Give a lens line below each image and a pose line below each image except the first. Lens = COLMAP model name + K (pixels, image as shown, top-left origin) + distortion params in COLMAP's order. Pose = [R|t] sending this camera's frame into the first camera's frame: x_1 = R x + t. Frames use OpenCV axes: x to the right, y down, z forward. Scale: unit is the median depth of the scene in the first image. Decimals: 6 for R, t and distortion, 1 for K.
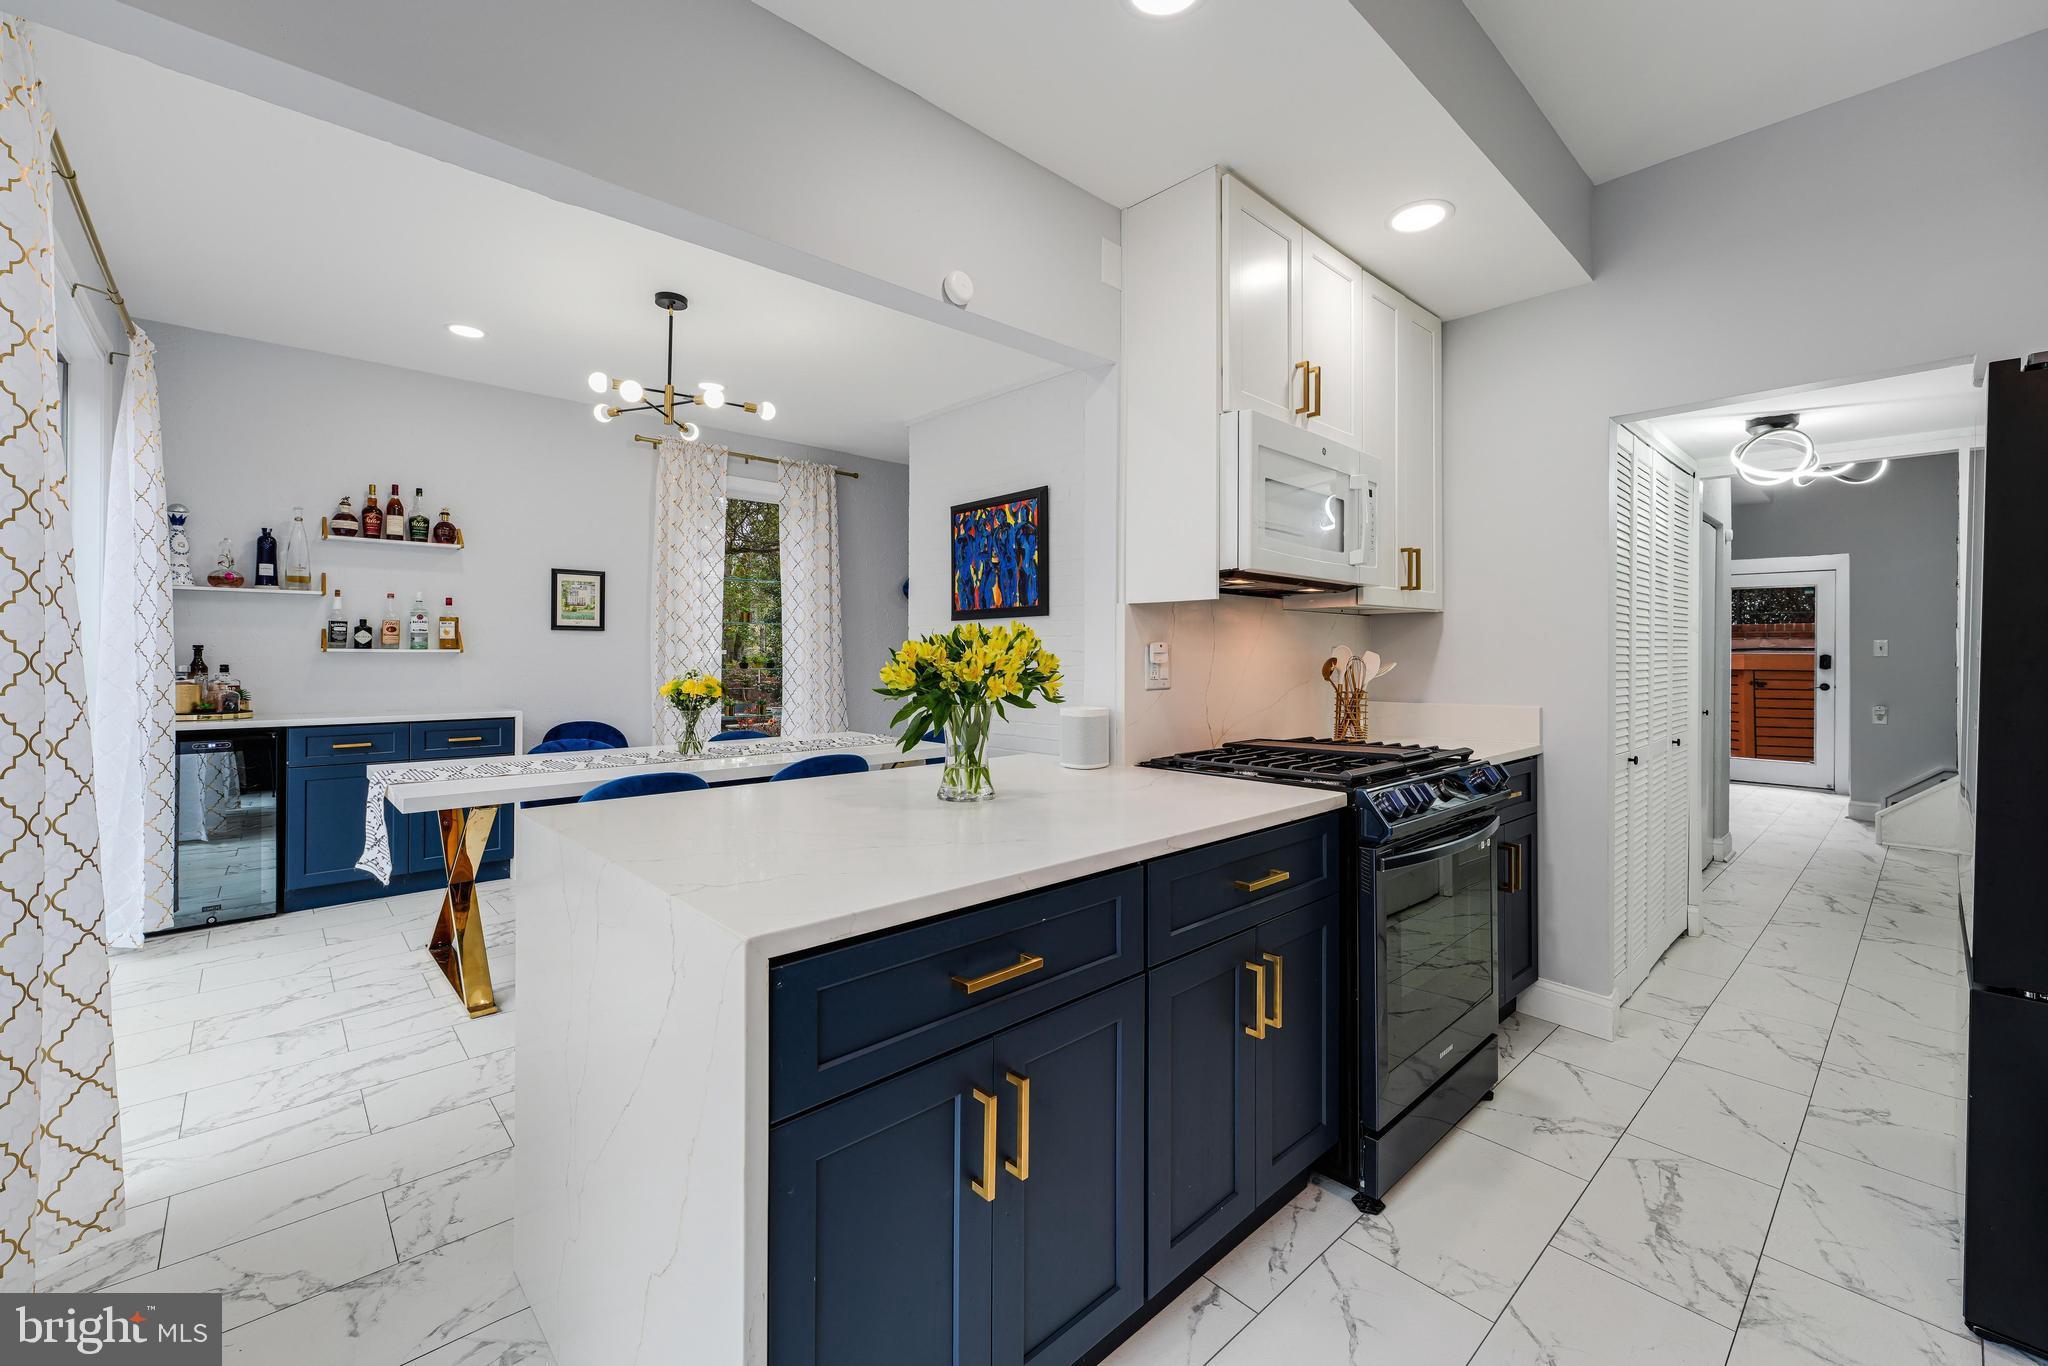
lens RADIAL K [[810.5, 0, 1026.1], [0, 810.5, 656.7], [0, 0, 1]] dist [-0.000185, -0.000173]
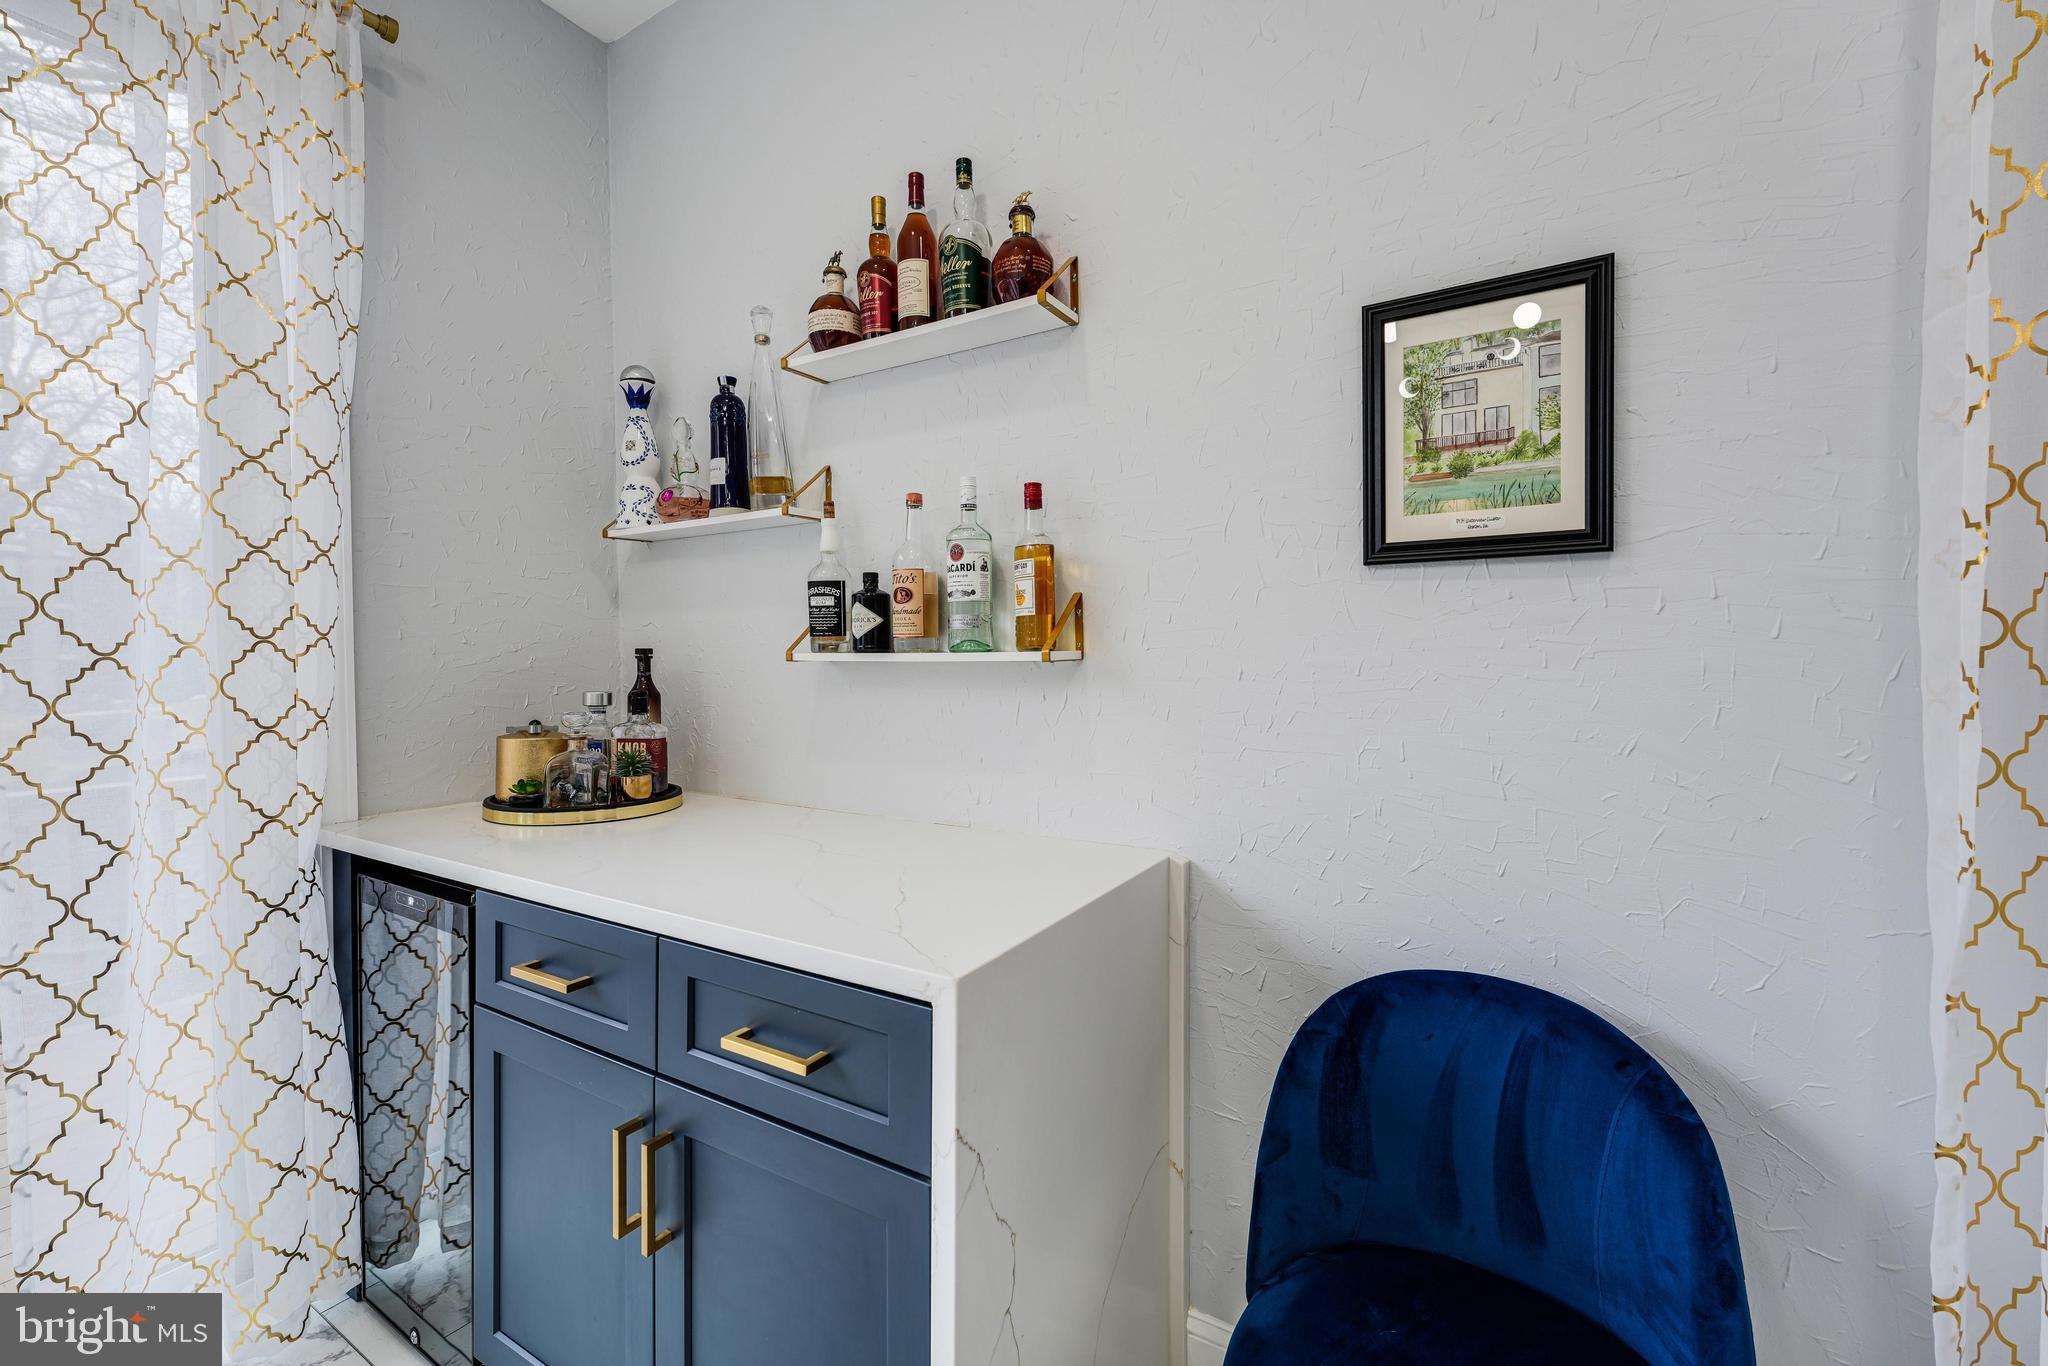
lens RADIAL K [[810.5, 0, 1026.1], [0, 810.5, 656.7], [0, 0, 1]] dist [-0.000185, -0.000173]
pose [[0.304599, 0.000274, -0.952481, -0.440379], [0.007482, 0.999968, 0.002680, -0.008254], [0.952451, -0.007942, 0.304587, 0.944406]]
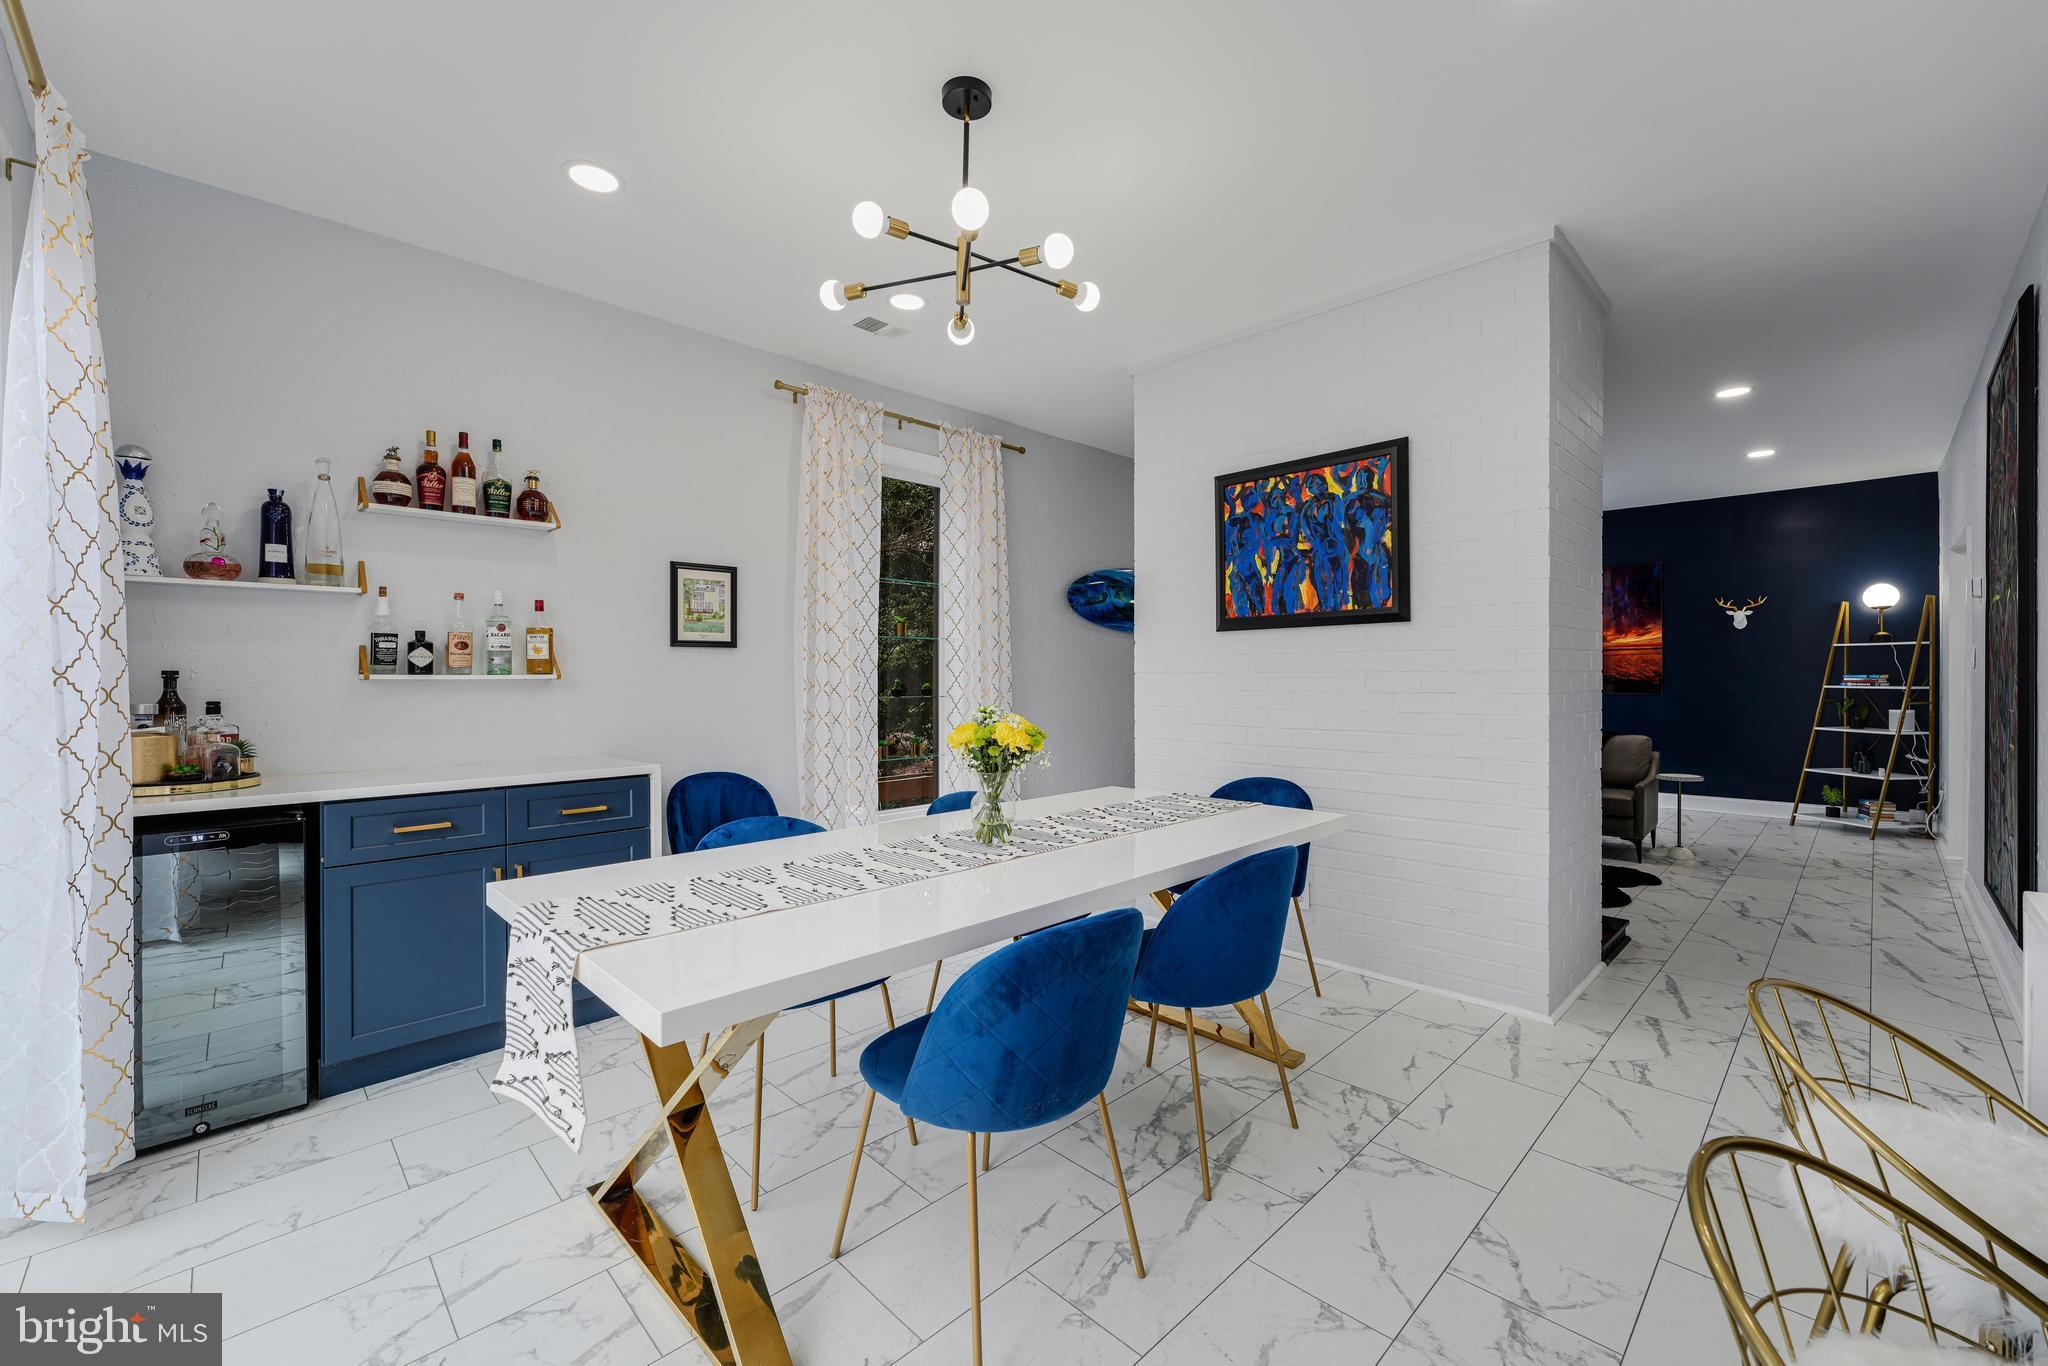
lens RADIAL K [[798.6, 0, 1024.0], [0, 798.6, 683.0], [0, 0, 1]] dist [-0.001500, 0.000061]
pose [[0.999571, -0.006309, 0.028584, -0.332580], [0.006095, 0.999953, 0.007570, -0.004692], [-0.028630, -0.007392, 0.999563, 0.319766]]
